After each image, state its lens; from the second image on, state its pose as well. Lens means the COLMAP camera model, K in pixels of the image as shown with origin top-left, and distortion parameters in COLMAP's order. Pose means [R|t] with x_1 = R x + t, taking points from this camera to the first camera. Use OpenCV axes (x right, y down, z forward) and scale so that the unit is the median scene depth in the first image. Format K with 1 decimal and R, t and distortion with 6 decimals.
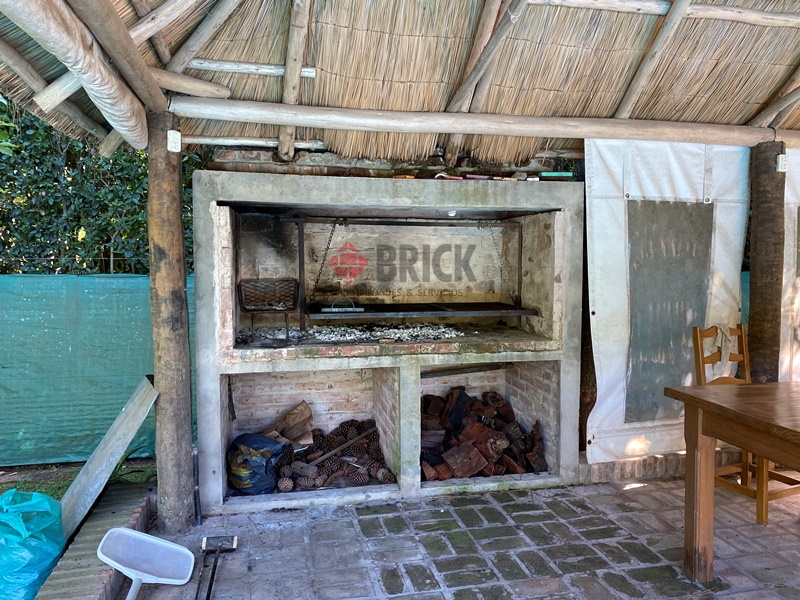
lens RADIAL K [[610.2, 0, 400.3], [0, 610.2, 306.2], [0, 0, 1]] dist [-0.016275, -0.005511]
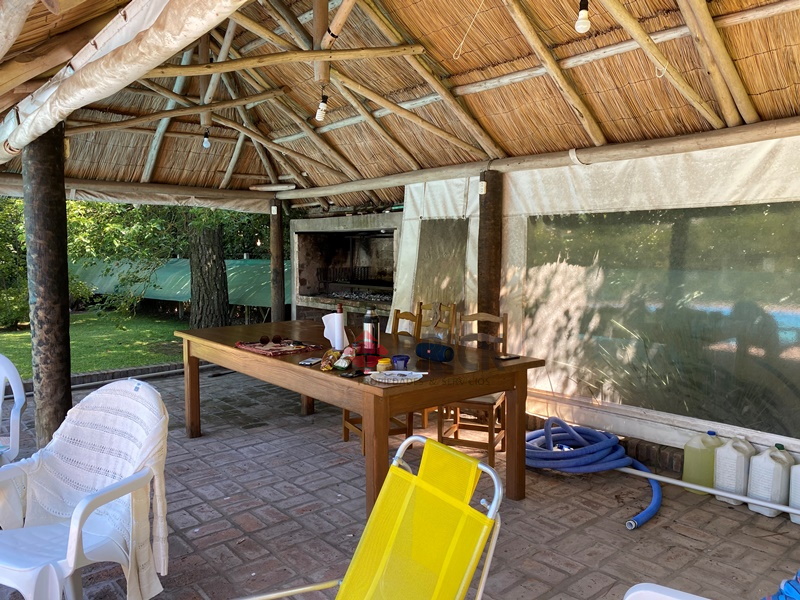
lens RADIAL K [[610.2, 0, 400.8], [0, 610.2, 297.0], [0, 0, 1]] dist [-0.016275, -0.005511]
pose [[0.479607, 0.063370, -0.875192, 1.755331], [-0.071717, 0.996883, 0.032880, -0.023736], [0.874548, 0.046997, 0.482657, 0.198049]]
